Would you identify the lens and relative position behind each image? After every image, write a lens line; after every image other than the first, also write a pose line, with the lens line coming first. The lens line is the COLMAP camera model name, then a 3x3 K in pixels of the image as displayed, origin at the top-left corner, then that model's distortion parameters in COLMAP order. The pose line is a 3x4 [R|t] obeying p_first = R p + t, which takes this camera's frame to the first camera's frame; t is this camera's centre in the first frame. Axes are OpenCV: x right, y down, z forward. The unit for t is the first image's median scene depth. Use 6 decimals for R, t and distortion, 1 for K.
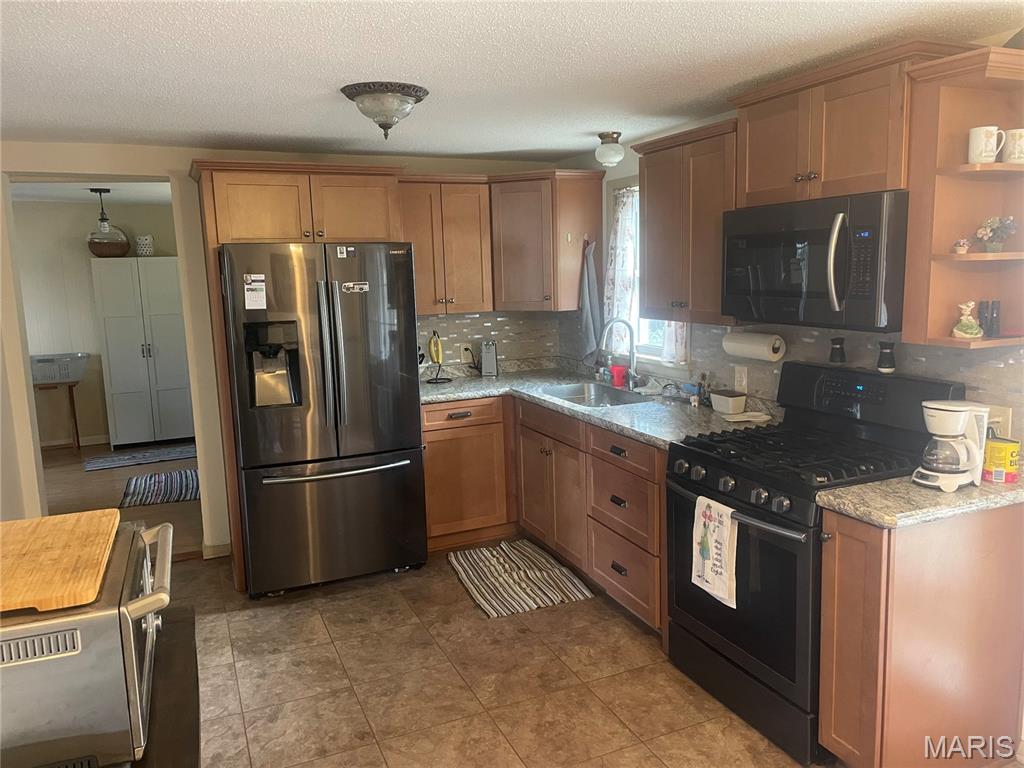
lens RADIAL K [[768.1, 0, 512.8], [0, 768.1, 382.7], [0, 0, 1]] dist [0.005321, 0.000754]
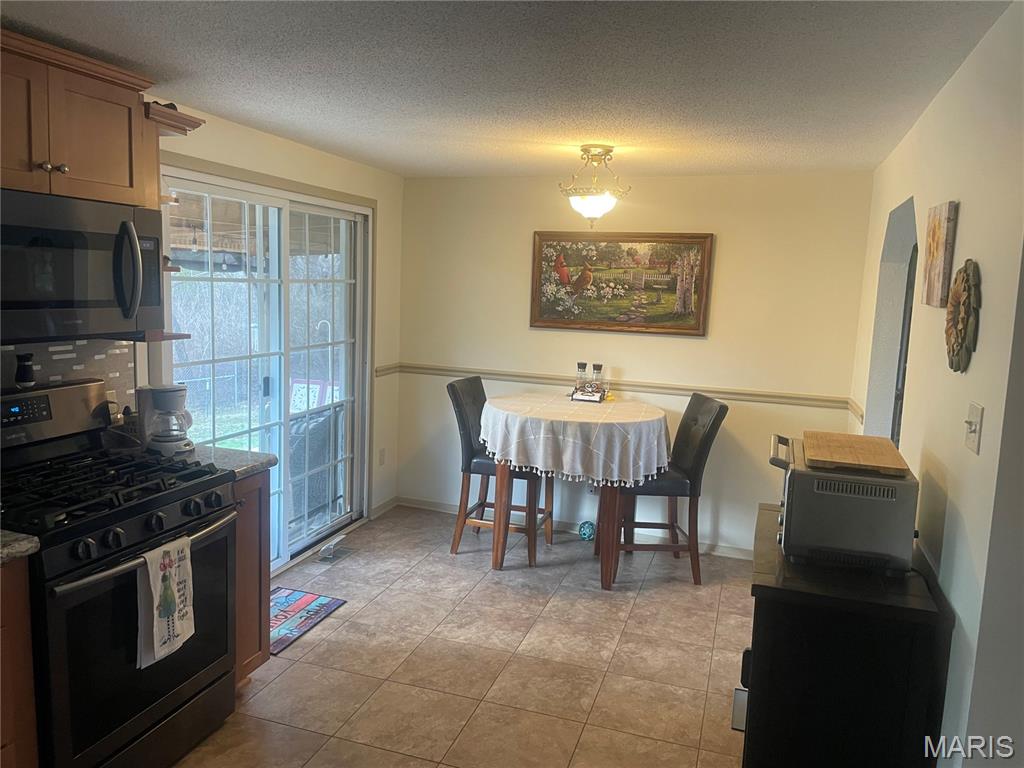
lens RADIAL K [[768.1, 0, 511.7], [0, 768.1, 382.1], [0, 0, 1]] dist [0.005321, 0.000754]
pose [[-0.755175, -0.087920, 0.649601, -0.578382], [0.076382, 0.972413, 0.220407, -0.184902], [-0.651058, 0.216064, -0.727626, 1.340027]]
